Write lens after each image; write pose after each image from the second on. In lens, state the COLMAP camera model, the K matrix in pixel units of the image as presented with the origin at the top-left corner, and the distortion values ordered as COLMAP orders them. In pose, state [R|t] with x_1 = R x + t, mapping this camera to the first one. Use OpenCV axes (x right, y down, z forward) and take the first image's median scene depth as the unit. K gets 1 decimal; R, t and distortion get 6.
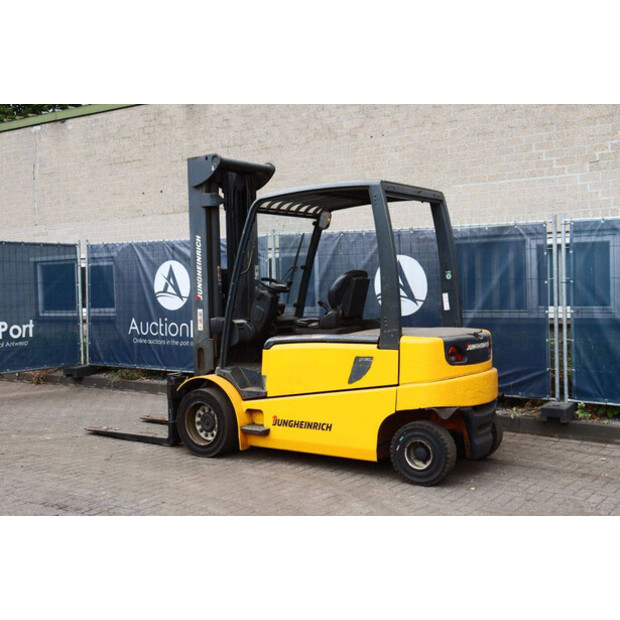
lens RADIAL K [[801.3, 0, 320.5], [0, 801.3, 295.2], [0, 0, 1]] dist [0.035423, 0.046338]
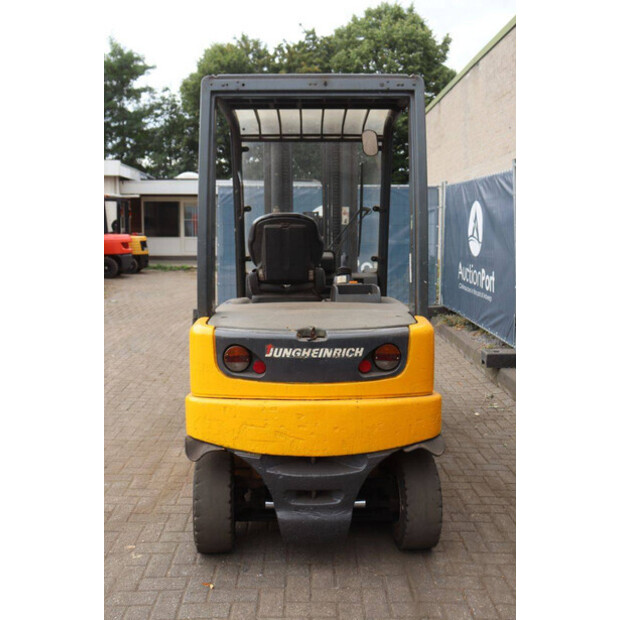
lens RADIAL K [[660.3, 0, 307.7], [0, 660.3, 292.8], [0, 0, 1]] dist [-0.027955, 0.033292]
pose [[0.565309, 0.096743, -0.819187, 0.475285], [-0.018513, 0.994337, 0.104653, -0.021589], [0.824672, -0.043996, 0.563898, 0.622778]]
